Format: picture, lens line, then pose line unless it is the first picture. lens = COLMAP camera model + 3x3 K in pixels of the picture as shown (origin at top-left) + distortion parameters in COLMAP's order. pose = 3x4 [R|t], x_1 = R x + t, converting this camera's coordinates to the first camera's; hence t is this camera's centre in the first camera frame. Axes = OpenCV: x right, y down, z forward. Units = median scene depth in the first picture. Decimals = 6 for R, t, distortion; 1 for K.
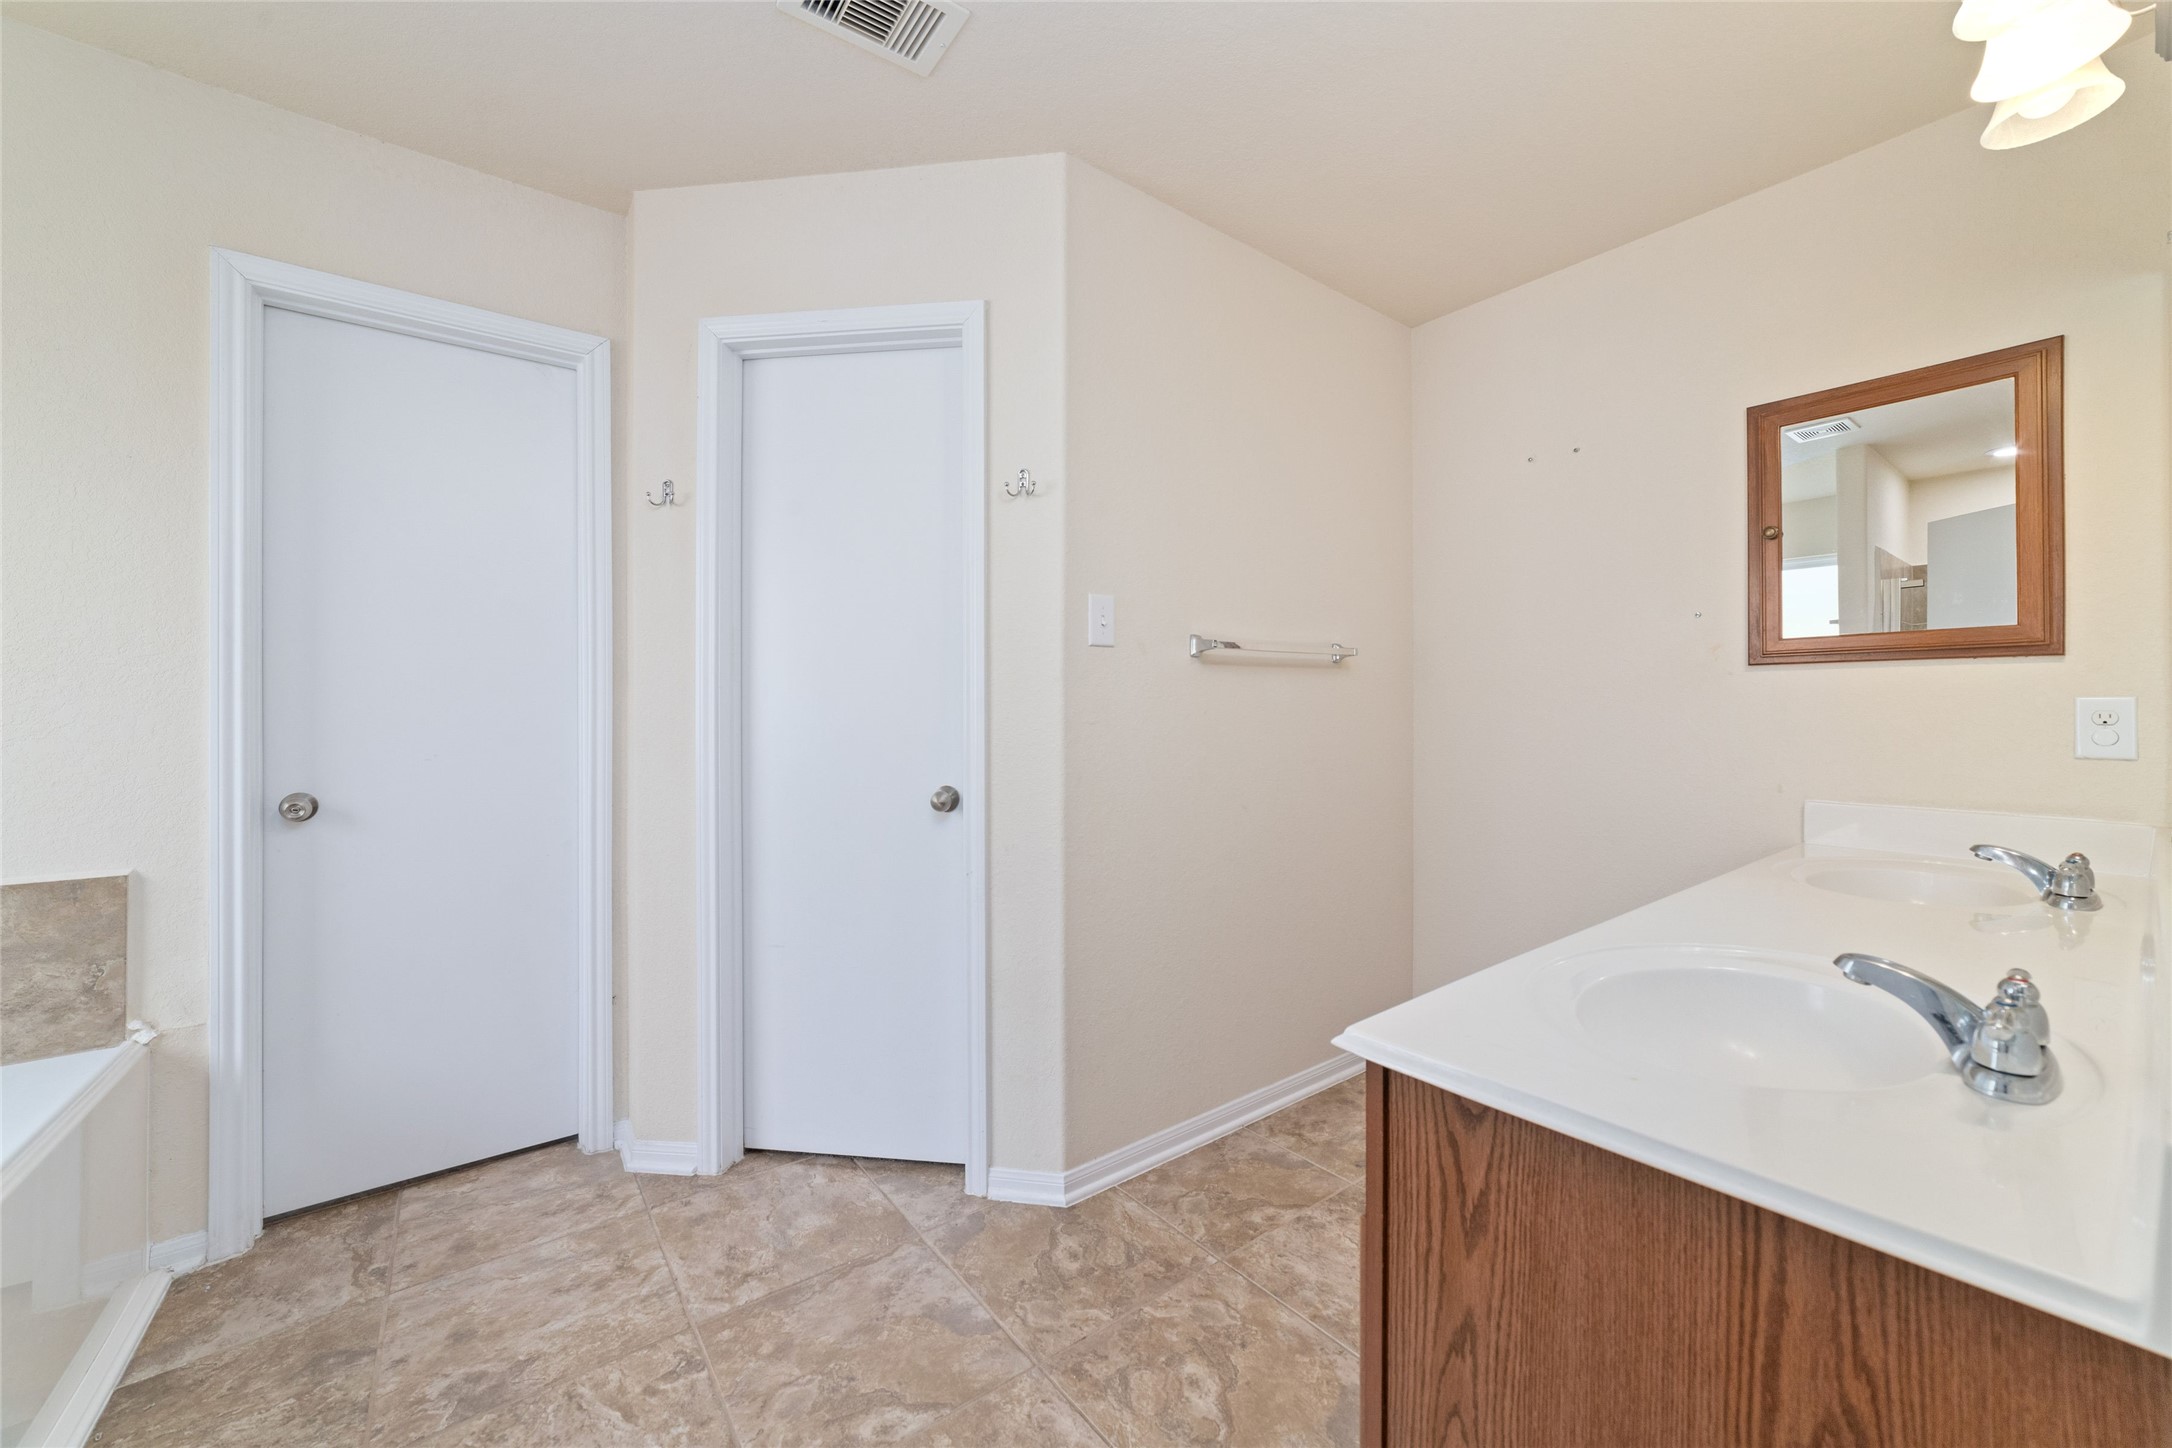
lens RADIAL K [[832.1, 0, 1091.7], [0, 832.1, 708.5], [0, 0, 1]] dist [-0.025317, 0.010425]
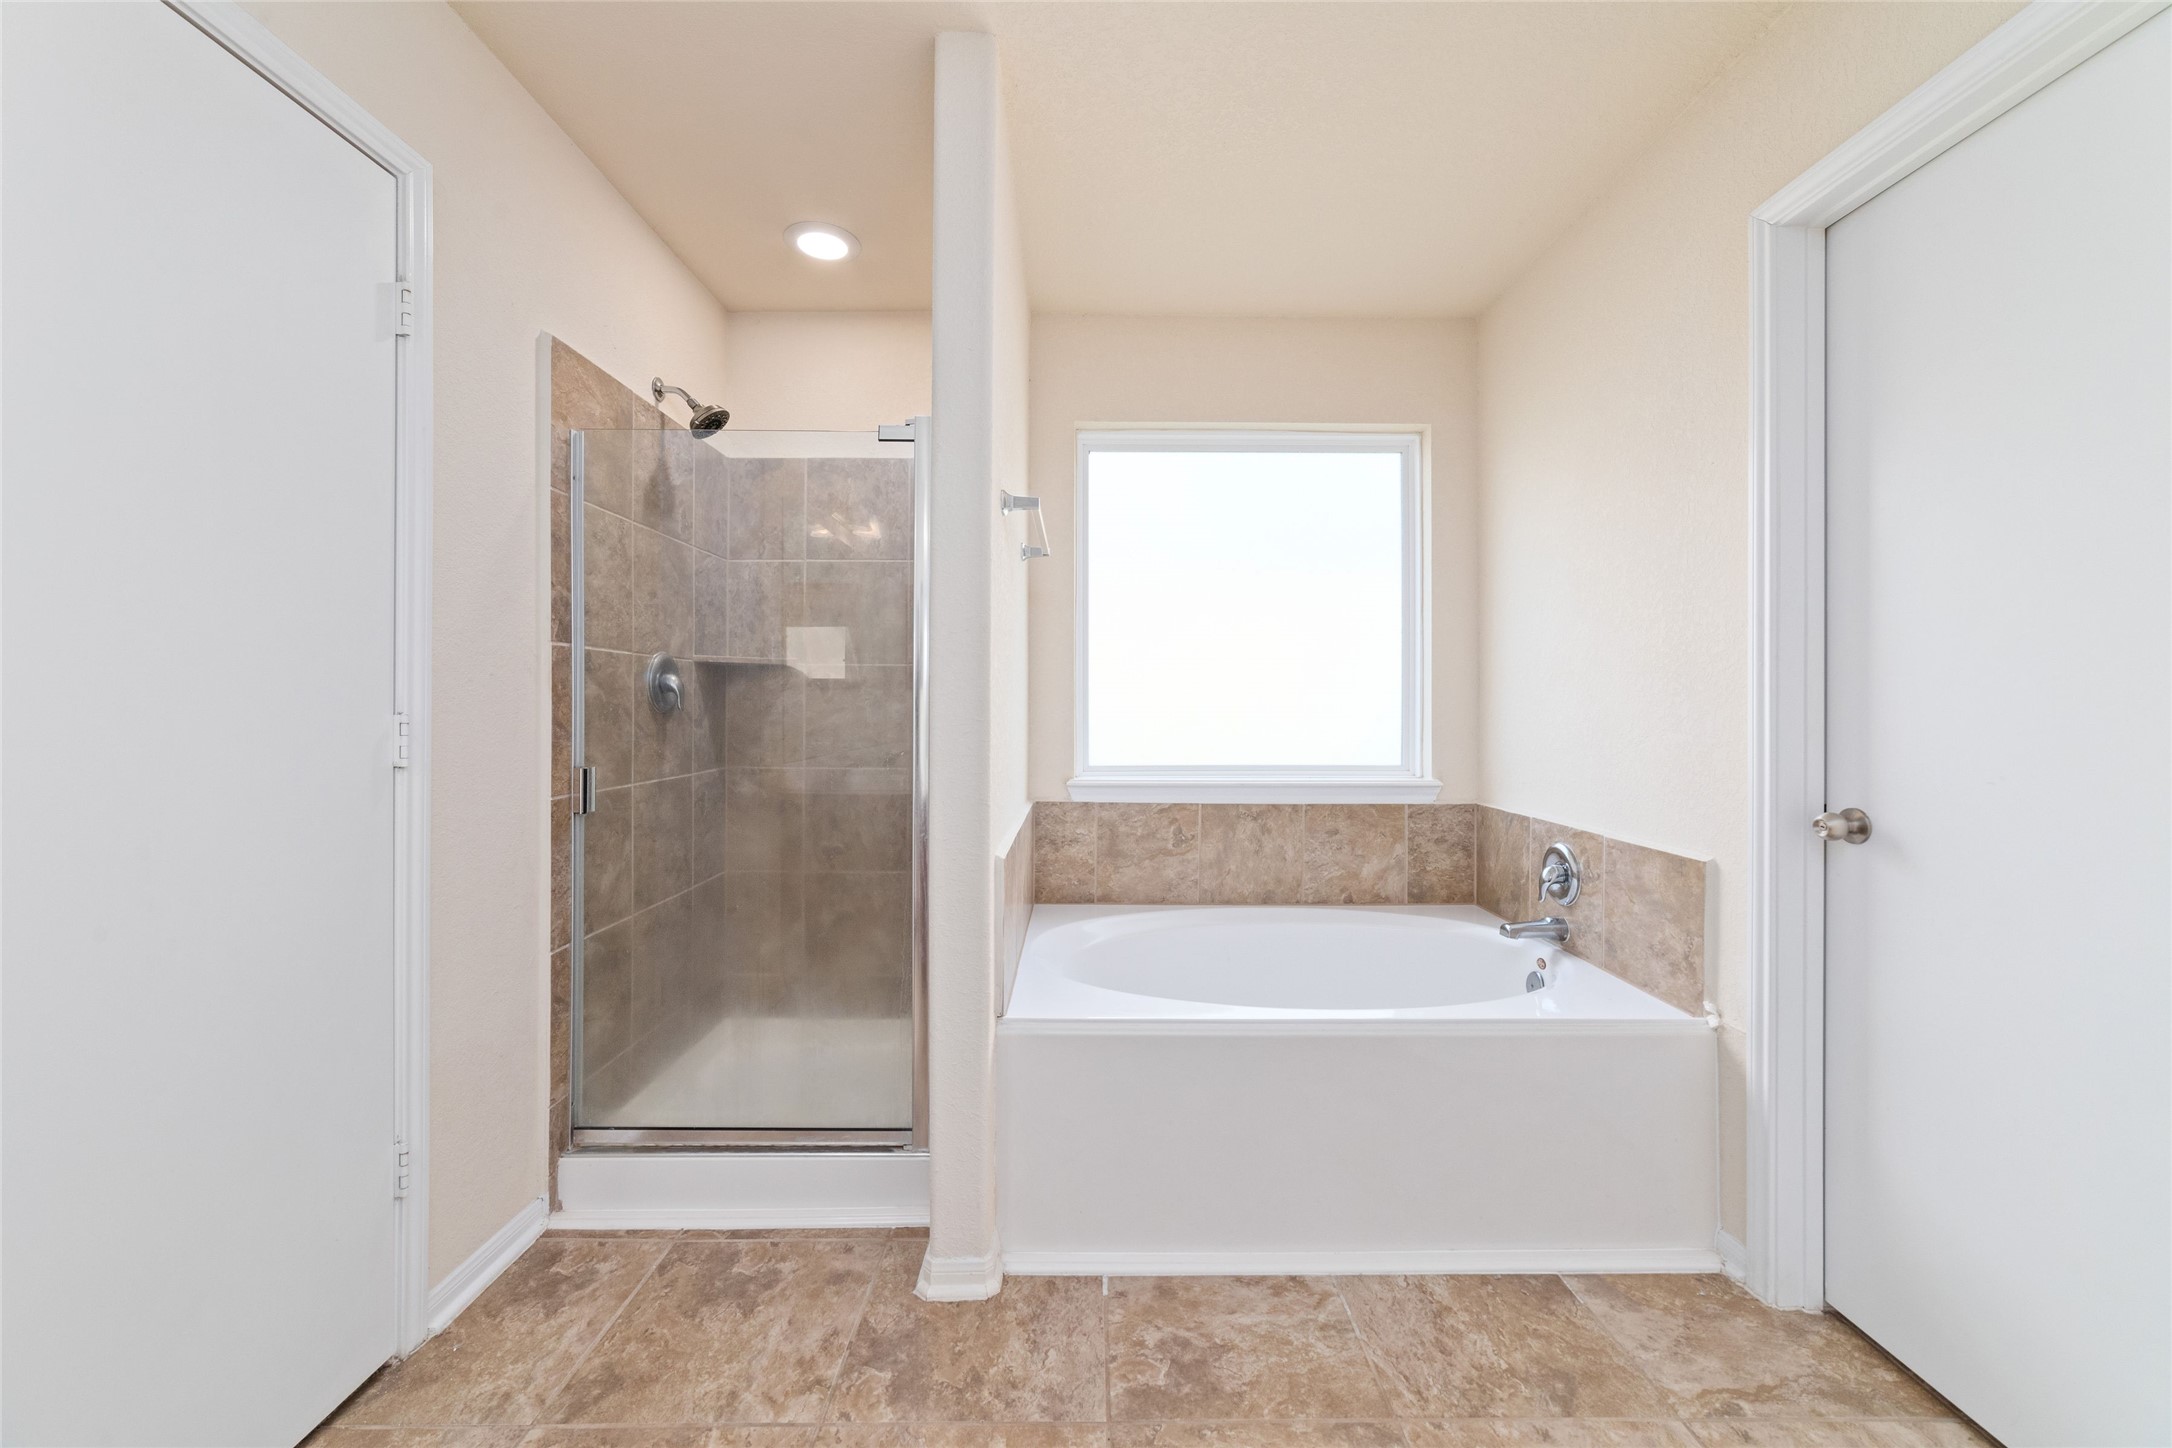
lens RADIAL K [[832.1, 0, 1091.7], [0, 832.1, 708.5], [0, 0, 1]] dist [-0.025317, 0.010425]
pose [[-0.606329, 0.001454, -0.795213, 0.143736], [0.005327, 0.999983, -0.002233, 0.004826], [0.795196, -0.005590, -0.606327, 1.021908]]
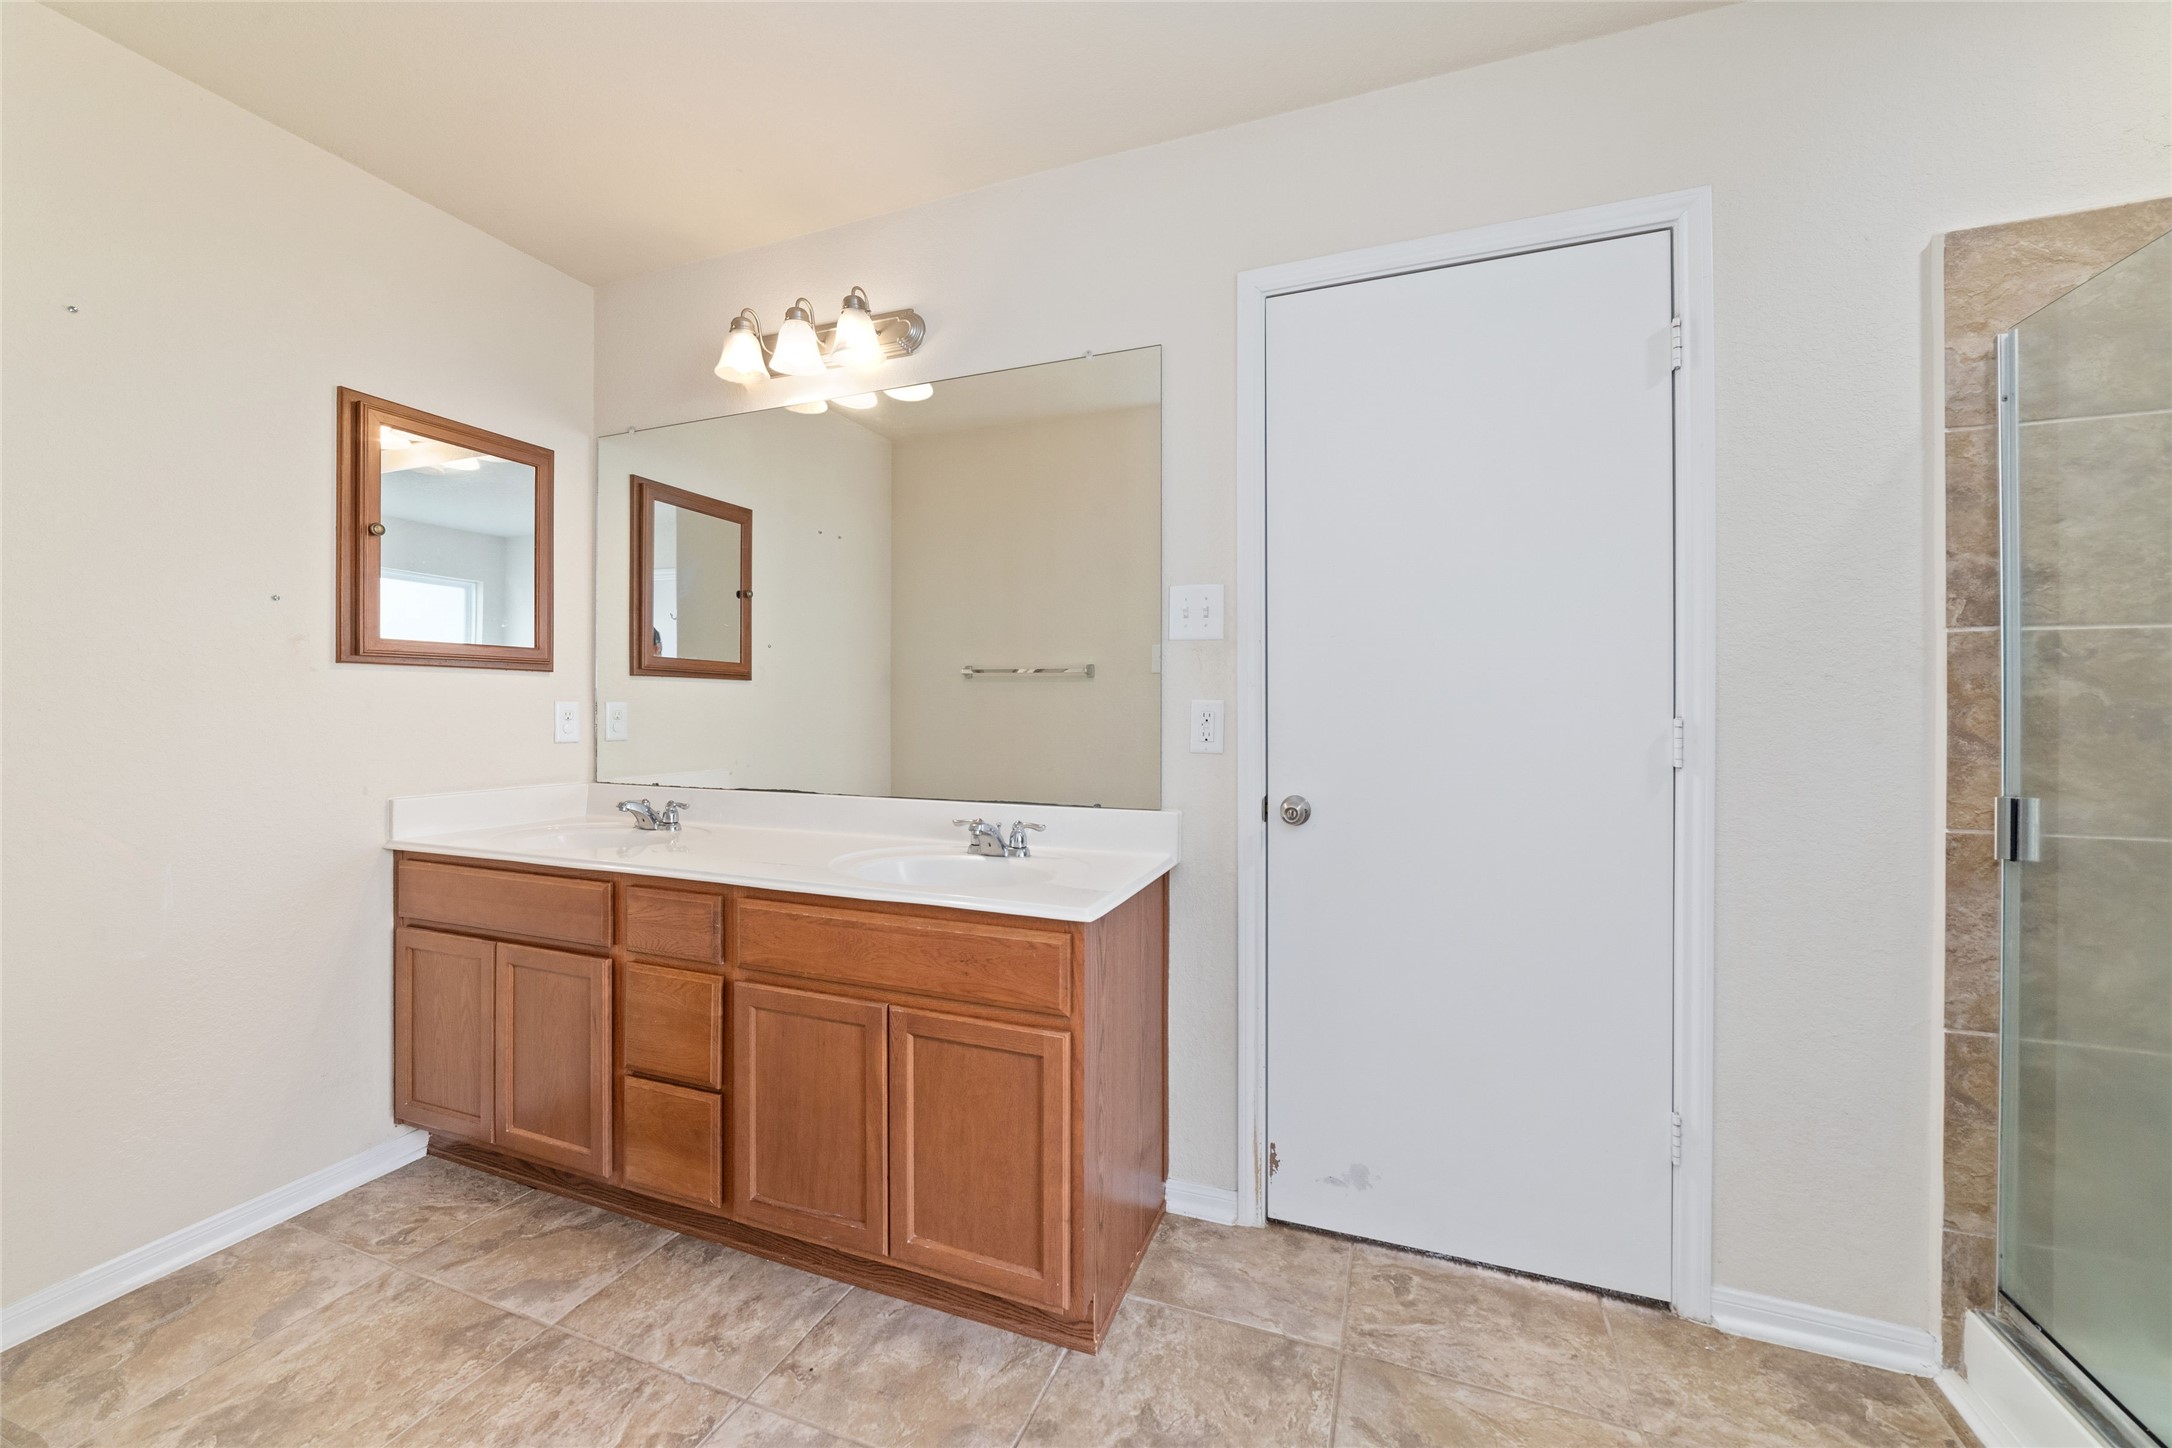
lens RADIAL K [[832.1, 0, 1091.7], [0, 832.1, 708.5], [0, 0, 1]] dist [-0.025317, 0.010425]
pose [[-0.520573, 0.003069, 0.853812, -0.572524], [-0.005025, 0.999965, -0.006658, 0.002518], [-0.853803, -0.007756, -0.520539, 0.978291]]
